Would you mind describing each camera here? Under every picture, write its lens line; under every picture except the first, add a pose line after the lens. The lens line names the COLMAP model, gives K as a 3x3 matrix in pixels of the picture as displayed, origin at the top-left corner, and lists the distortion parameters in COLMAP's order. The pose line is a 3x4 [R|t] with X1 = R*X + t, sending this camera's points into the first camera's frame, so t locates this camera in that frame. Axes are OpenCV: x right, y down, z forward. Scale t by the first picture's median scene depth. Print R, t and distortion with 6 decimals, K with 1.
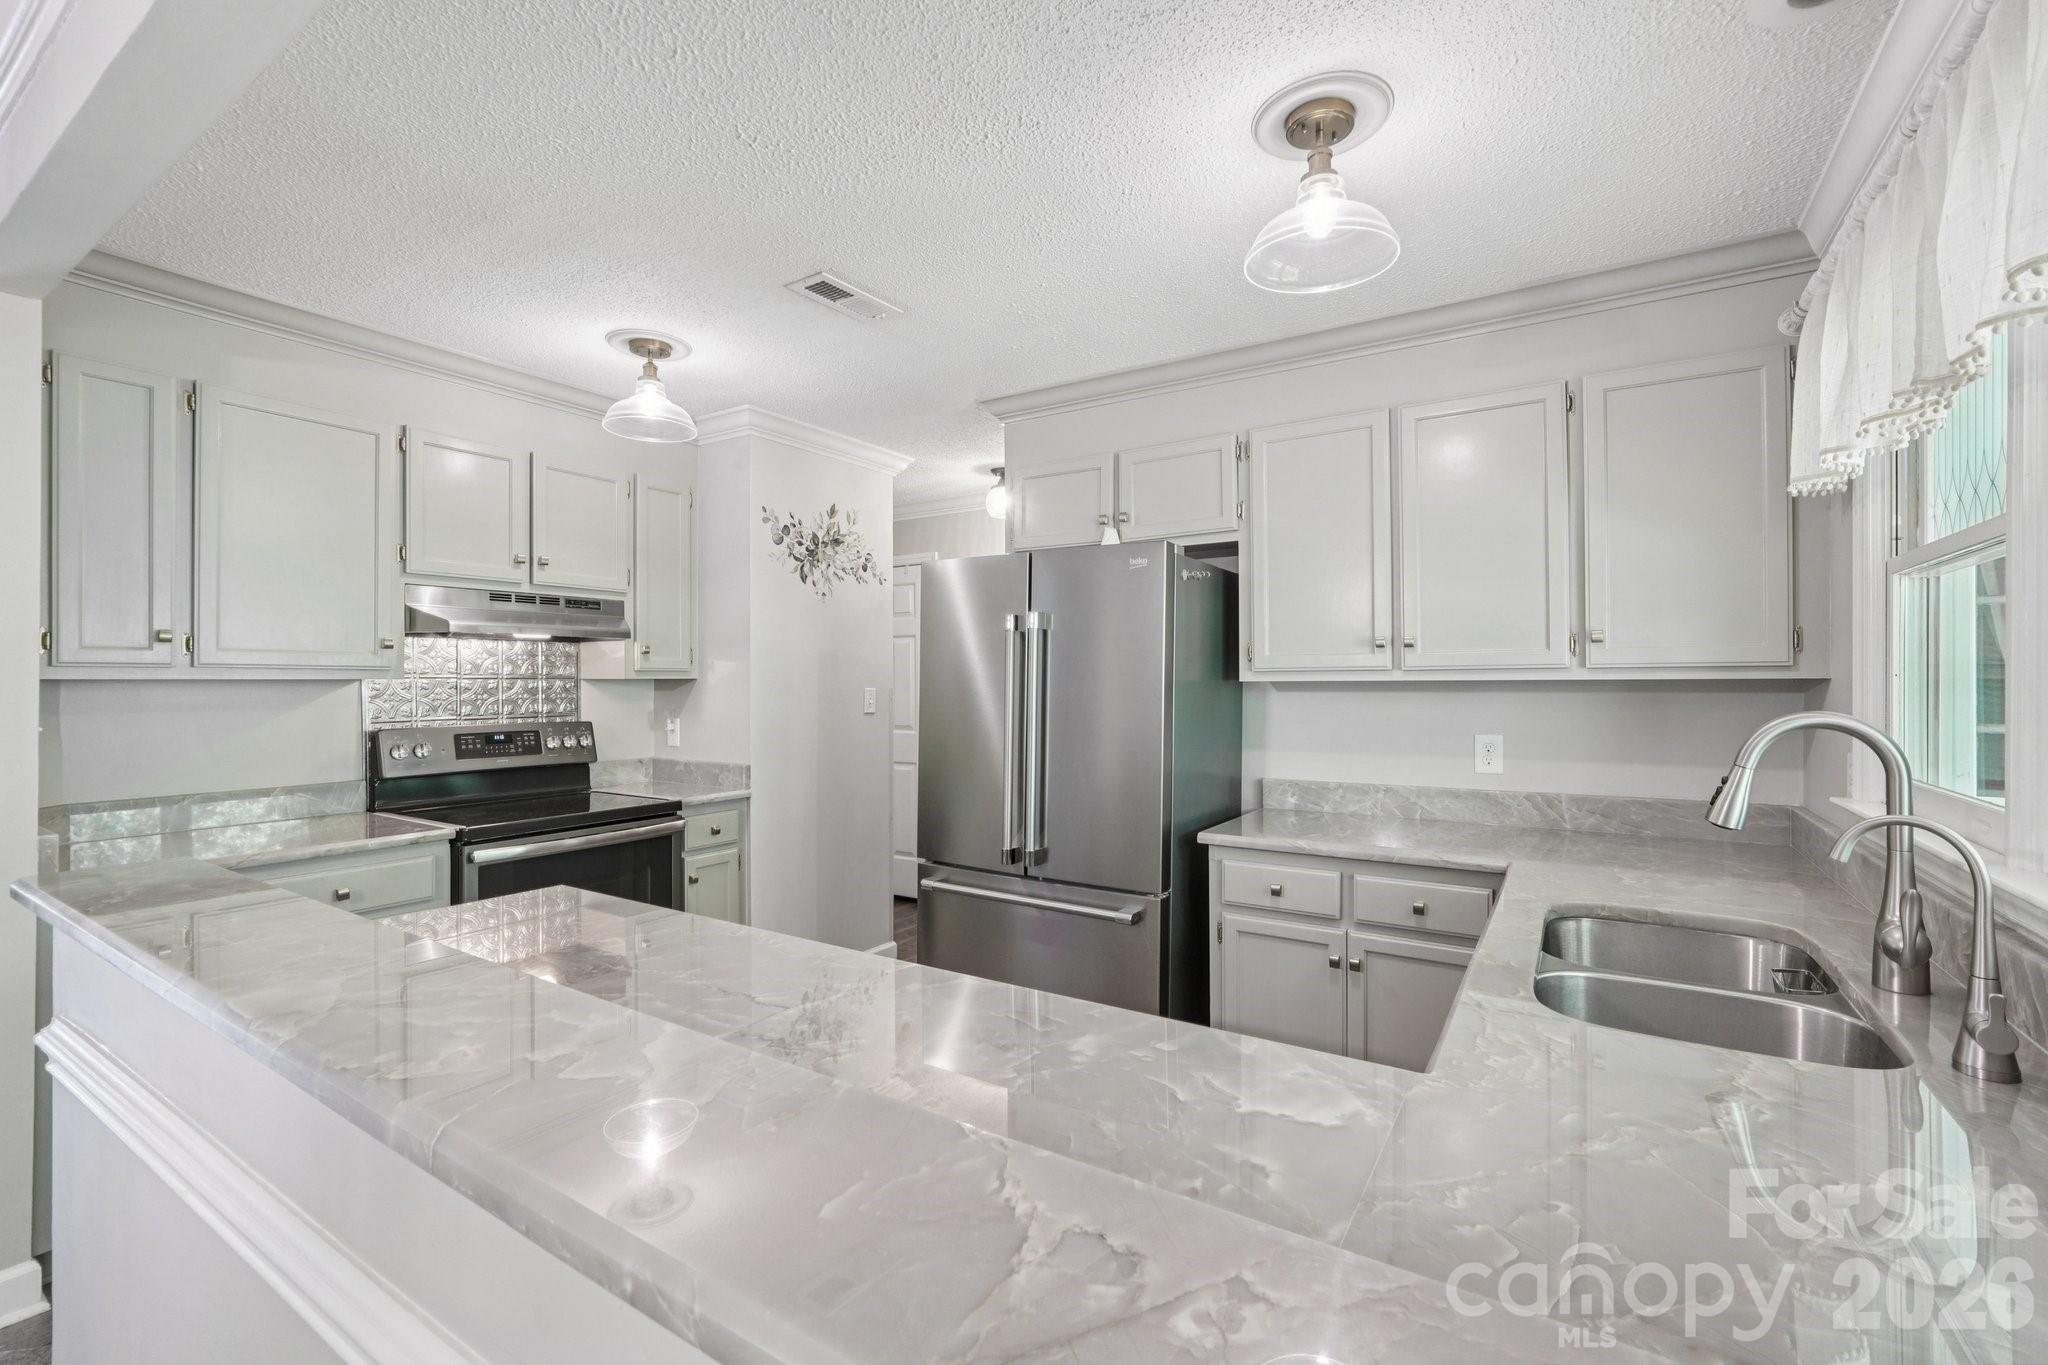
lens RADIAL K [[880.2, 0, 1021.4], [0, 880.2, 677.4], [0, 0, 1]] dist [-0.015186, 0.006639]
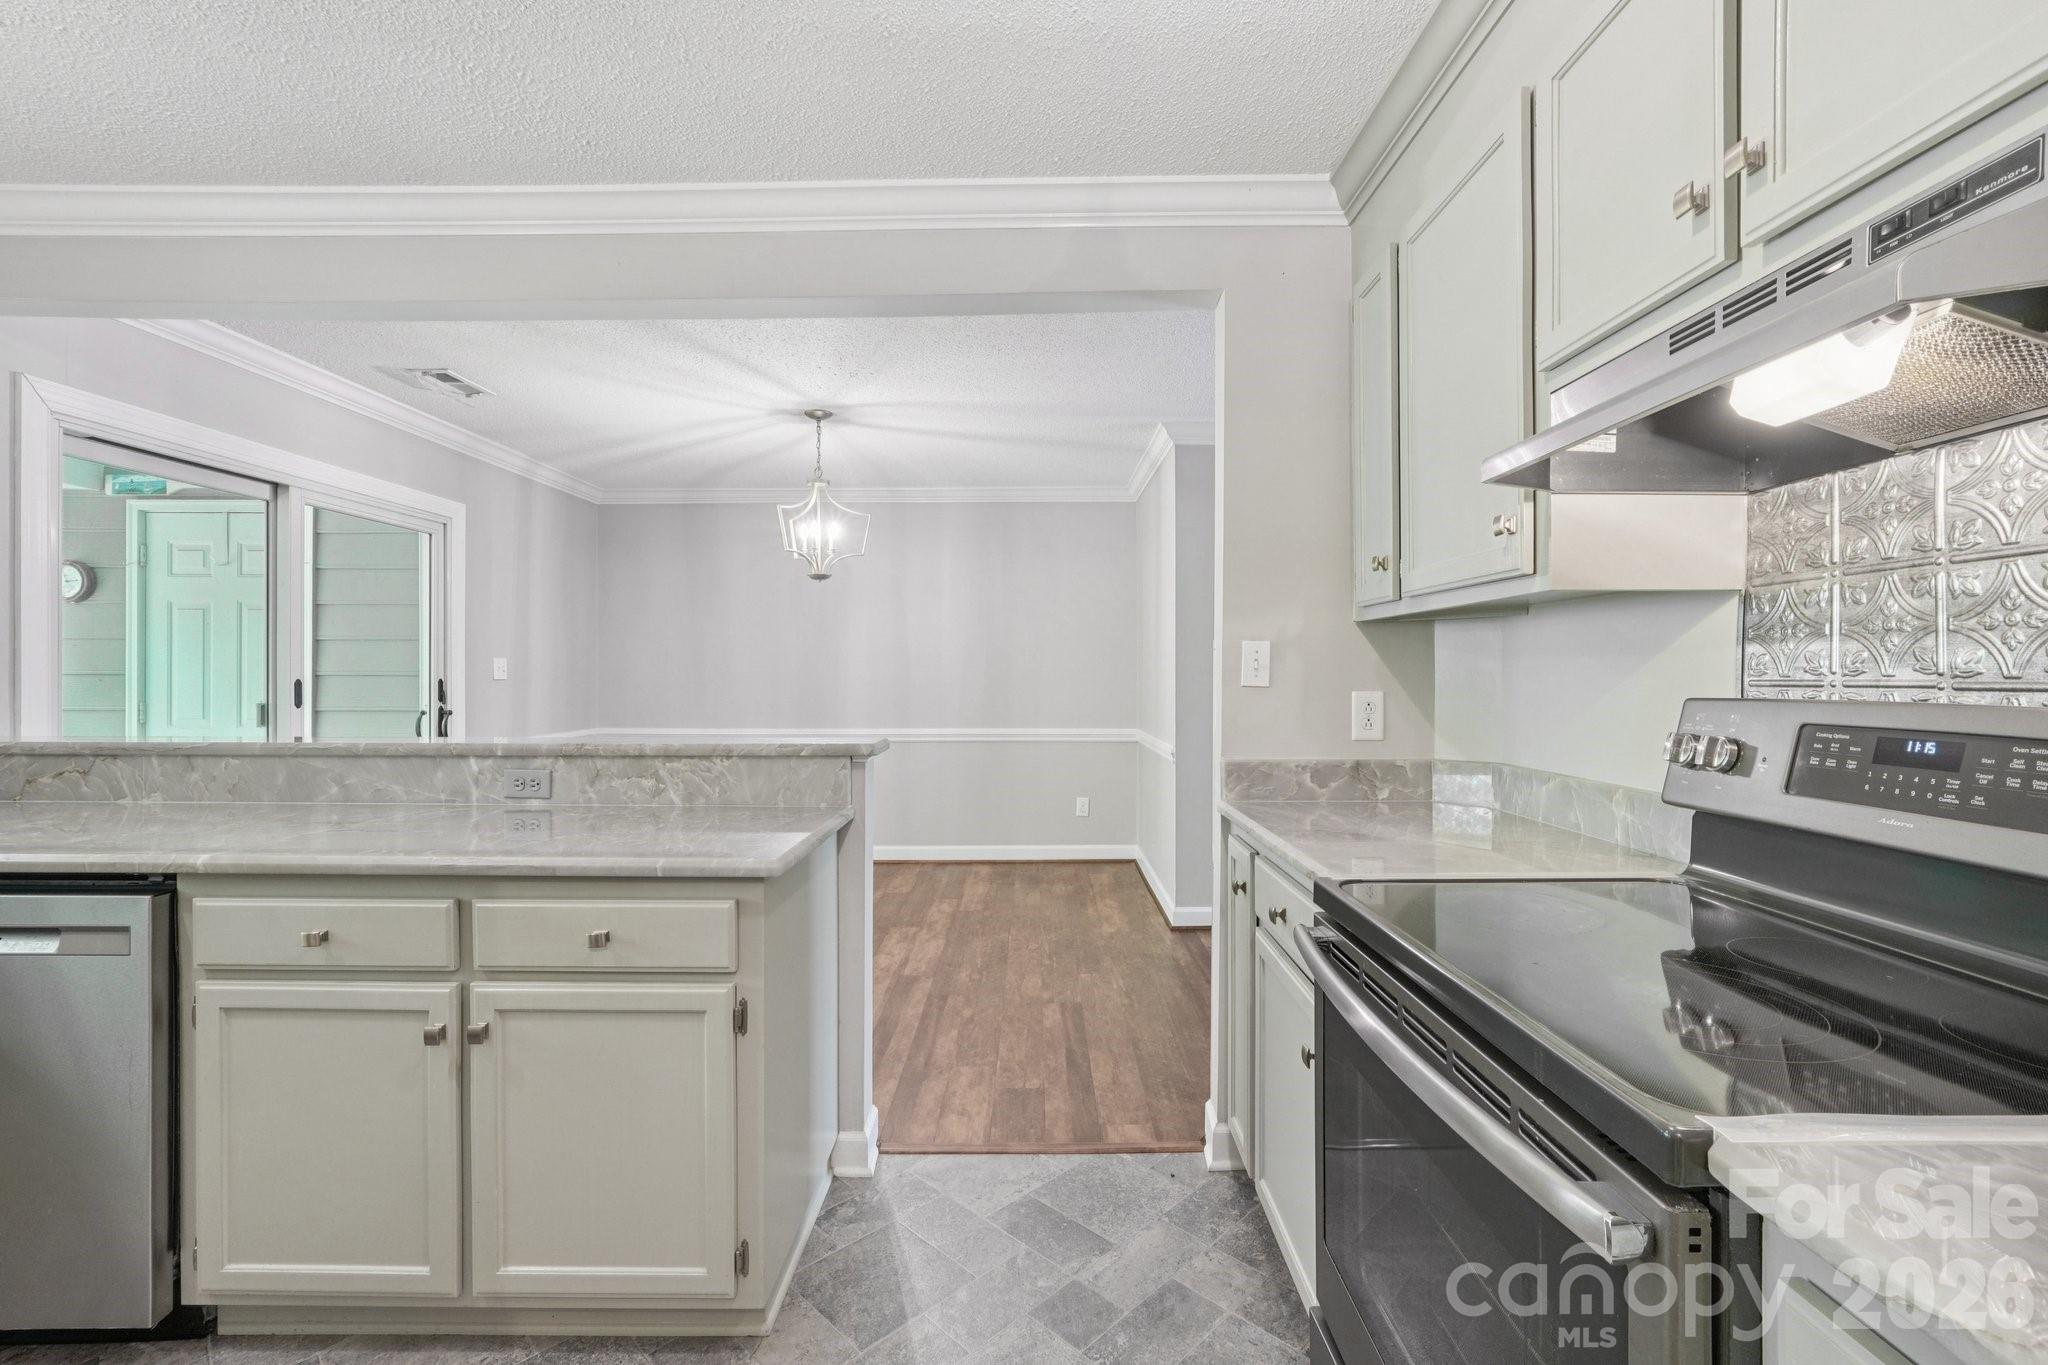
lens RADIAL K [[880.2, 0, 1021.4], [0, 880.2, 677.4], [0, 0, 1]] dist [-0.015186, 0.006639]
pose [[-0.843599, 0.003832, -0.536960, -0.163170], [0.003726, 0.999992, 0.001283, 0.040606], [0.536961, -0.000919, -0.843607, 1.042496]]
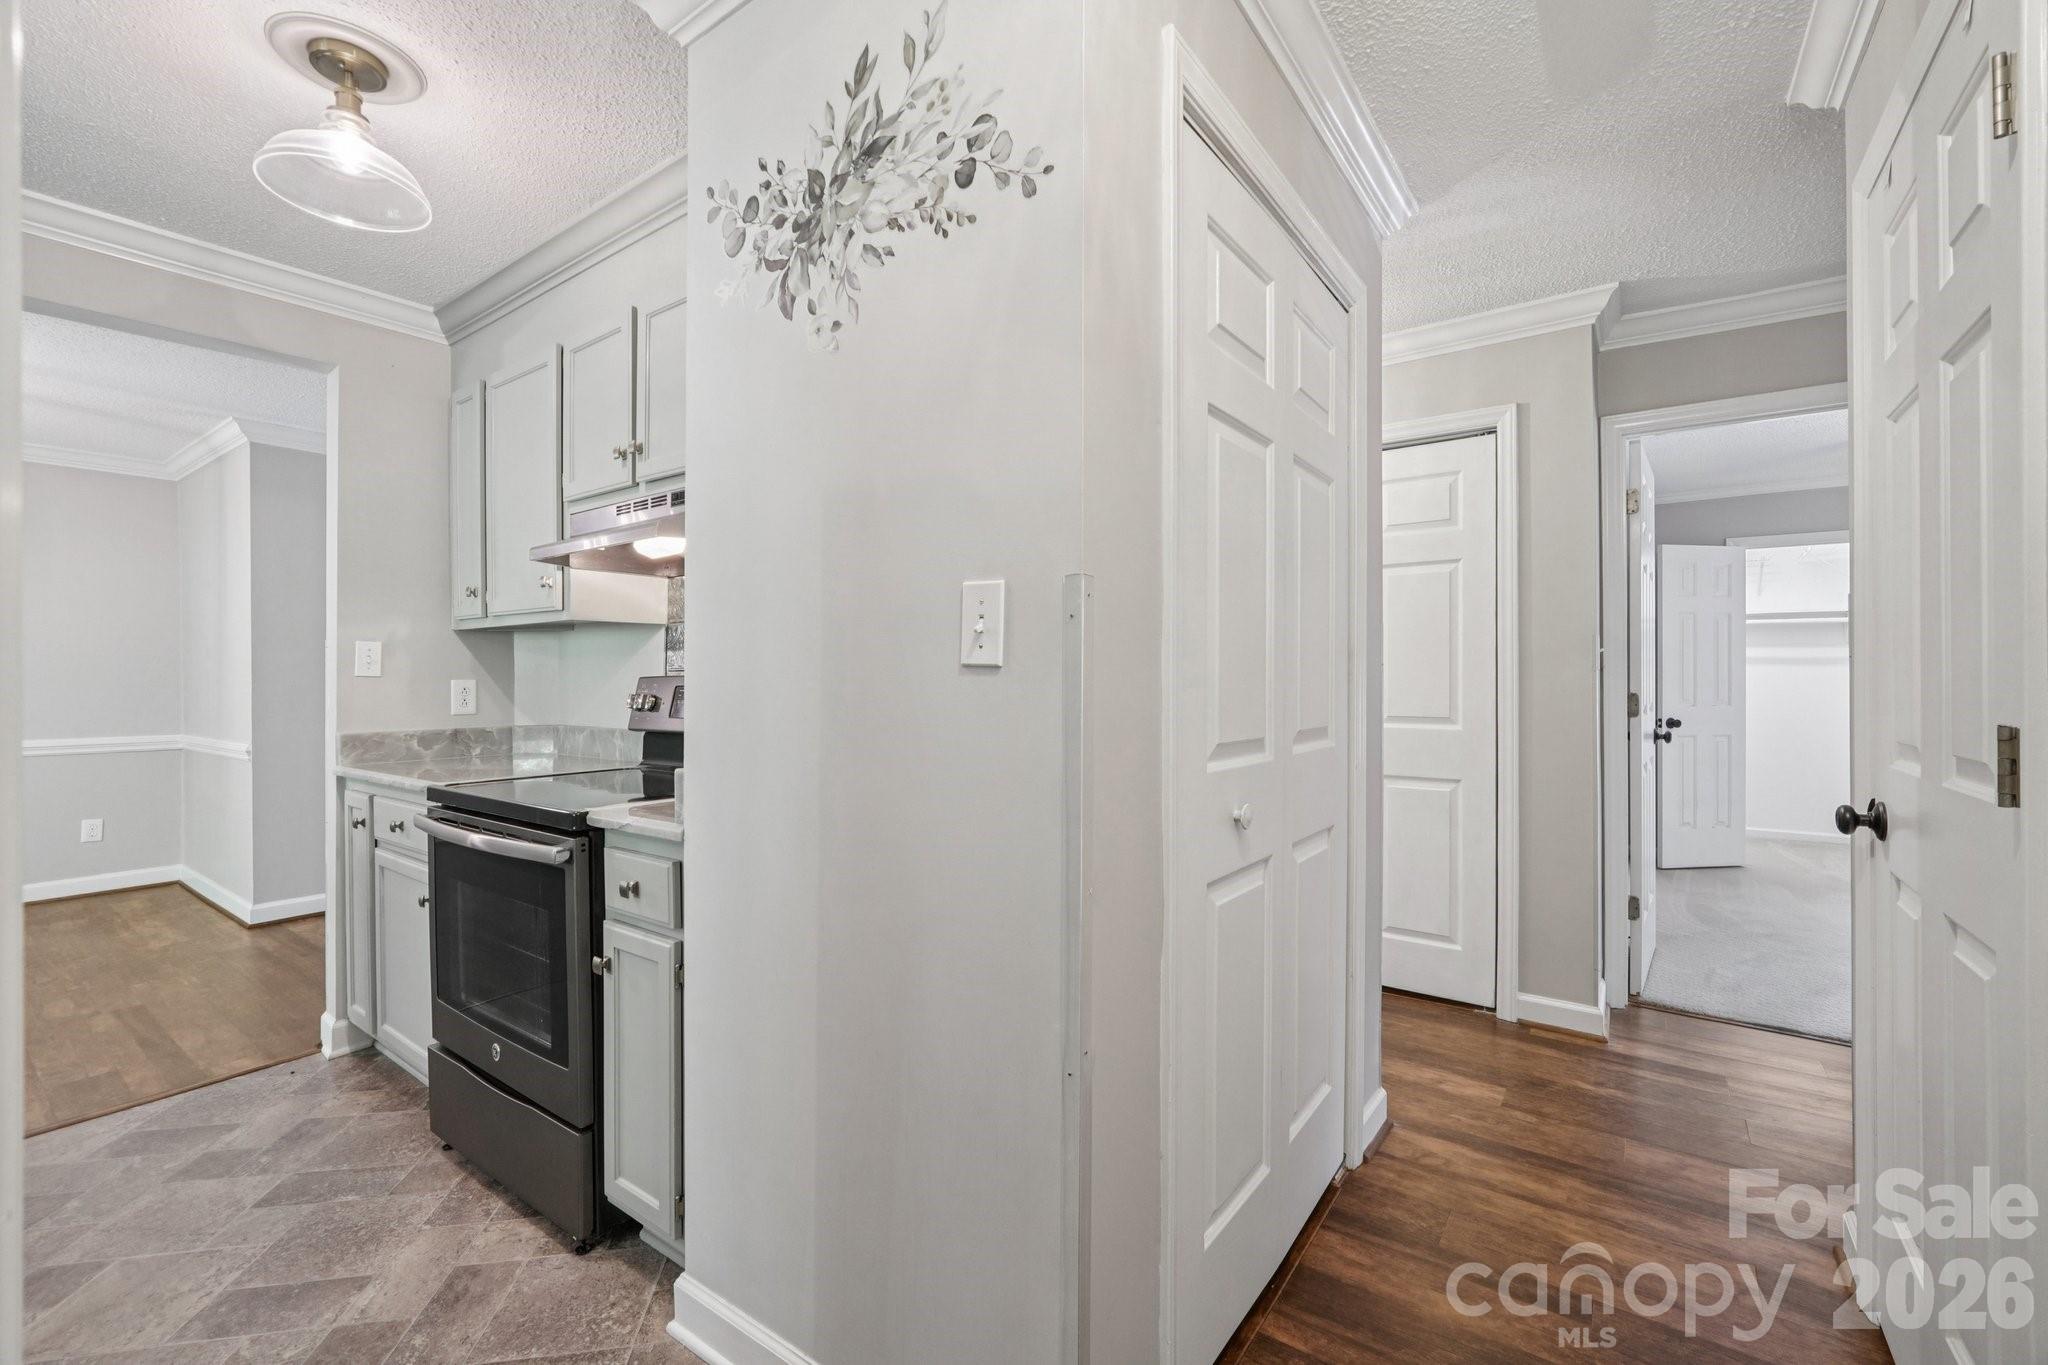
lens RADIAL K [[862.3, 0, 1030.0], [0, 862.3, 684.3], [0, 0, 1]] dist [-0.019845, 0.007623]
pose [[-0.047270, 0.005409, -0.998868, 0.135731], [0.006067, 0.999968, 0.005128, 0.056458], [0.998864, -0.005818, -0.047301, 1.264245]]
